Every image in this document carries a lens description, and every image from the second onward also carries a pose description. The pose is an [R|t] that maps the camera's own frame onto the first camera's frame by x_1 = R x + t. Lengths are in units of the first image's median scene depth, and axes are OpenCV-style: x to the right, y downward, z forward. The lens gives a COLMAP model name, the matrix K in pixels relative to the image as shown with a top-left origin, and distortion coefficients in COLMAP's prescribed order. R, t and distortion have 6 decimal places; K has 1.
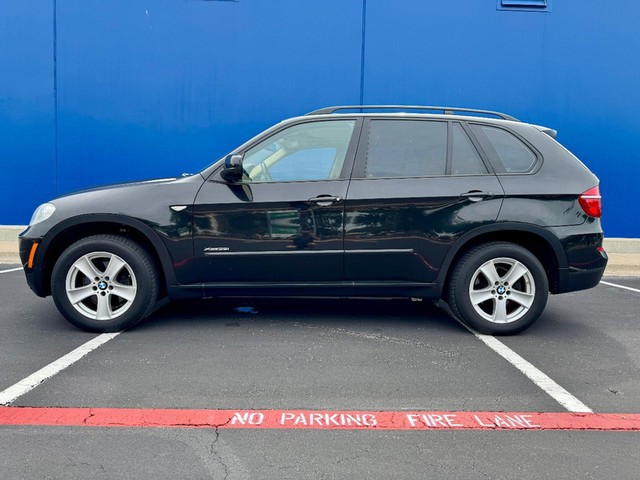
lens RADIAL K [[451.5, 0, 321.0], [0, 451.5, 241.6], [0, 0, 1]] dist [-0.001684, -0.003106]
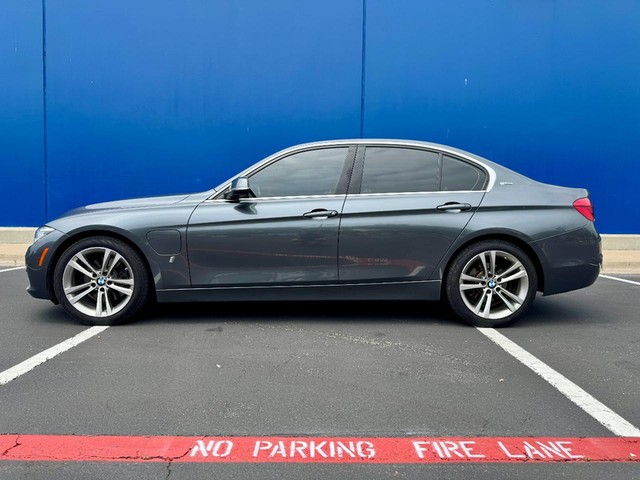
lens RADIAL K [[448.5, 0, 321.7], [0, 448.5, 242.8], [0, 0, 1]] dist [-0.003355, -0.004226]
pose [[0.999901, -0.008968, -0.010807, 0.041272], [0.008919, 0.999950, -0.004632, 0.035363], [0.010848, 0.004535, 0.999931, 0.209662]]
